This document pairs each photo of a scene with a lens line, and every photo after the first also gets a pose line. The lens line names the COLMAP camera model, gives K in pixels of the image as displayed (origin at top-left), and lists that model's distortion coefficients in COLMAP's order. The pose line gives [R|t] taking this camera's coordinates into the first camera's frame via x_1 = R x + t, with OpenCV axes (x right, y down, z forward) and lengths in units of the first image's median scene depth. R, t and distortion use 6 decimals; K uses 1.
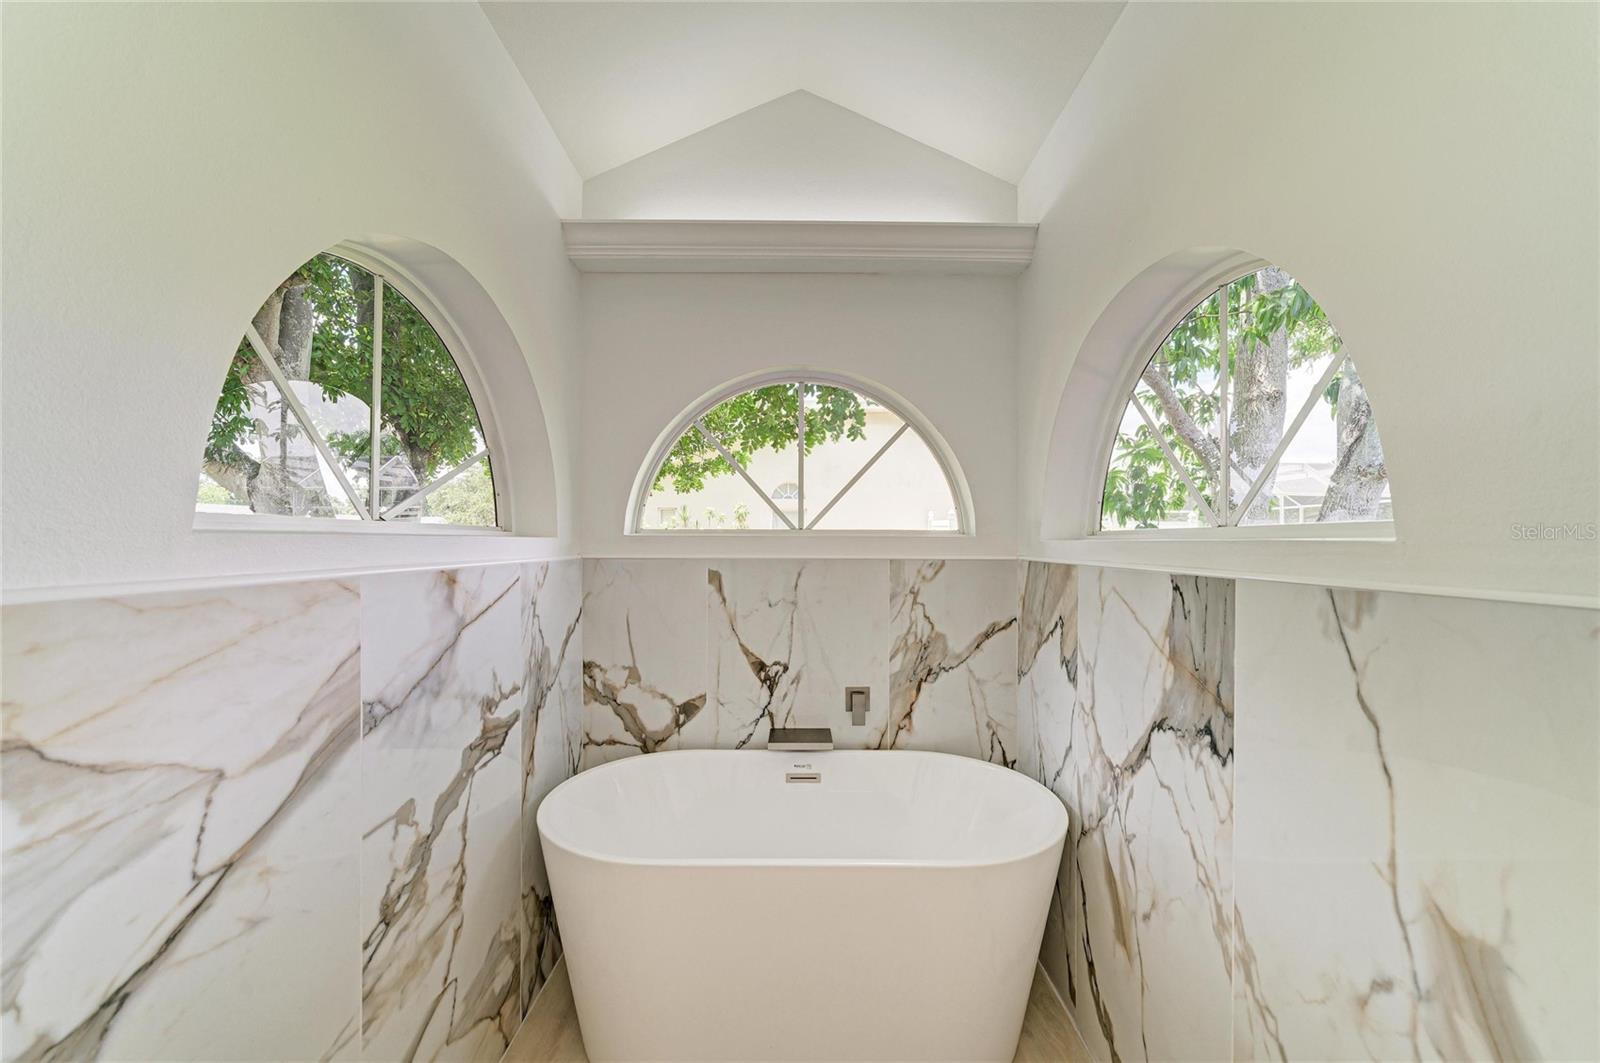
lens RADIAL K [[551.0, 0, 788.5], [0, 551.0, 546.0], [0, 0, 1]] dist [-0.002460, 0.000209]
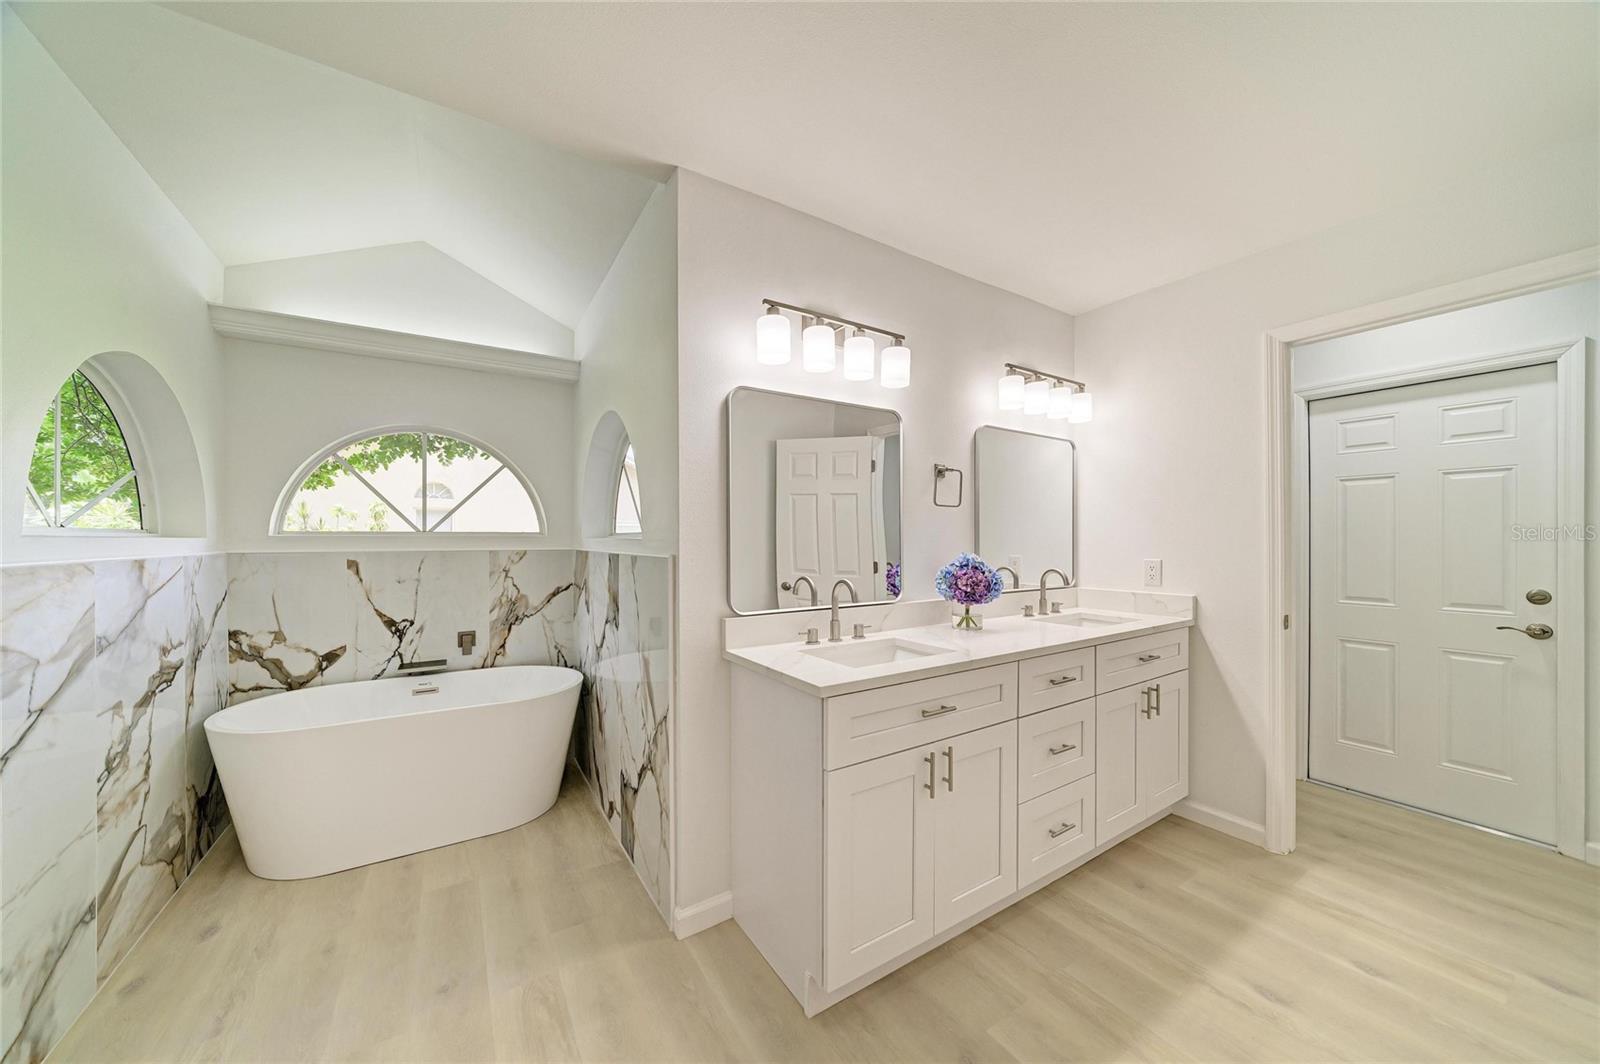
lens RADIAL K [[551.0, 0, 788.2], [0, 551.0, 542.4], [0, 0, 1]] dist [-0.002460, 0.000209]
pose [[0.852854, -0.008028, 0.522087, 0.094843], [0.009055, 0.999959, 0.000585, 0.007219], [-0.522070, 0.004229, 0.852892, -0.894138]]
